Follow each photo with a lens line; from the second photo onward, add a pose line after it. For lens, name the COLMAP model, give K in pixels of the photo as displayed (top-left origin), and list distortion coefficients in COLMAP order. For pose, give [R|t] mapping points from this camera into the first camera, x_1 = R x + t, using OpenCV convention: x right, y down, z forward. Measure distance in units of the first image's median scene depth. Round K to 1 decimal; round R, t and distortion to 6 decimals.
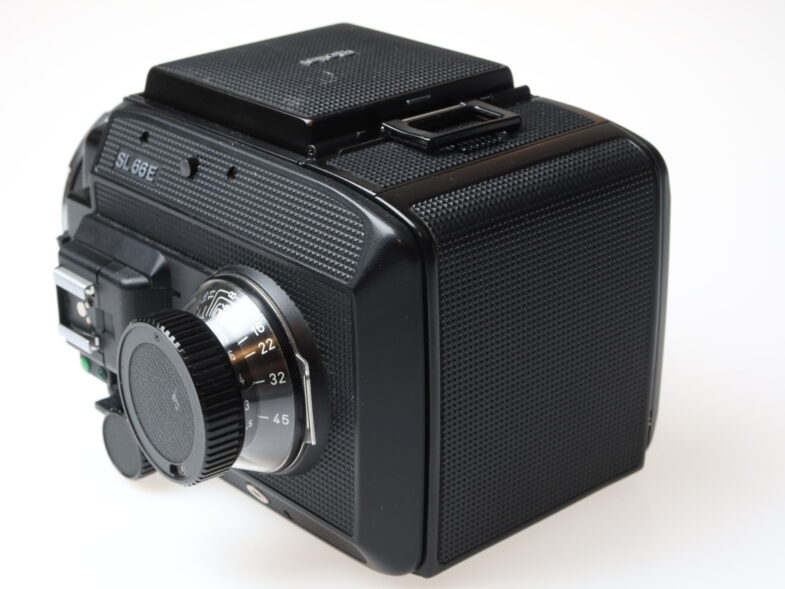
lens RADIAL K [[1653.5, 0, 392.5], [0, 1653.5, 294.5], [0, 0, 1]] dist [0.020432, 0.227352]
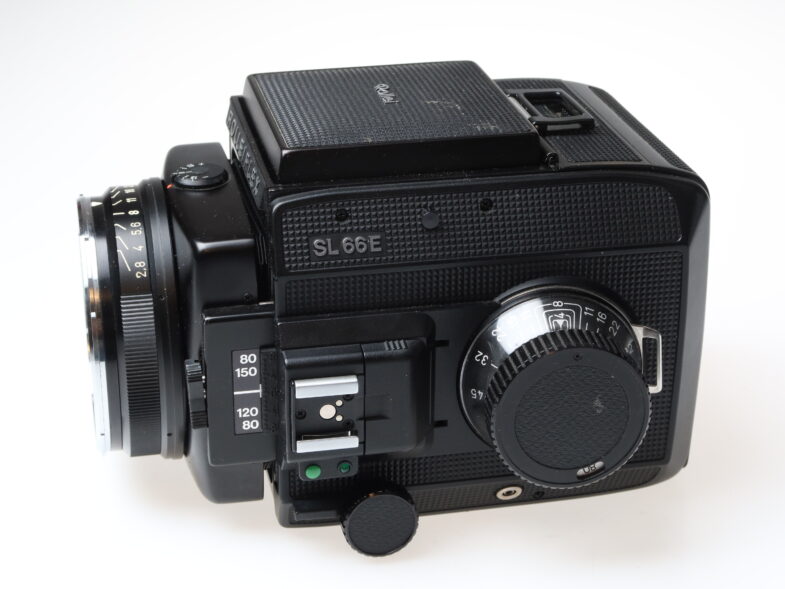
lens RADIAL K [[1653.5, 0, 392.5], [0, 1653.5, 294.5], [0, 0, 1]] dist [0.020432, 0.227352]
pose [[0.490029, -0.346724, 0.799783, -0.926674], [0.336375, 0.921644, 0.193455, -0.229481], [-0.804191, 0.174228, 0.568262, 0.431472]]
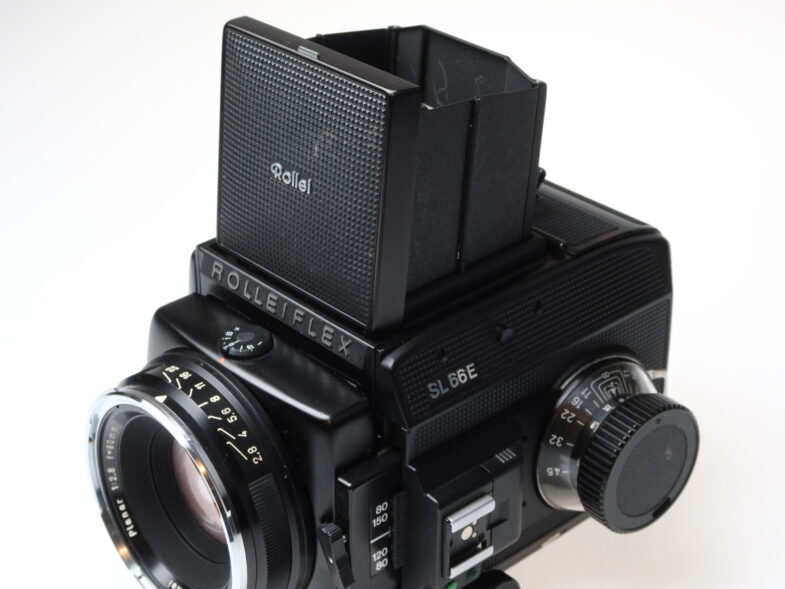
lens RADIAL K [[1653.5, 0, 392.5], [0, 1653.5, 294.5], [0, 0, 1]] dist [0.020432, 0.227352]
pose [[-0.017034, -0.488463, 0.872418, -1.031514], [0.397119, 0.797466, 0.454251, -0.606049], [-0.917609, 0.354192, 0.180395, 0.826928]]
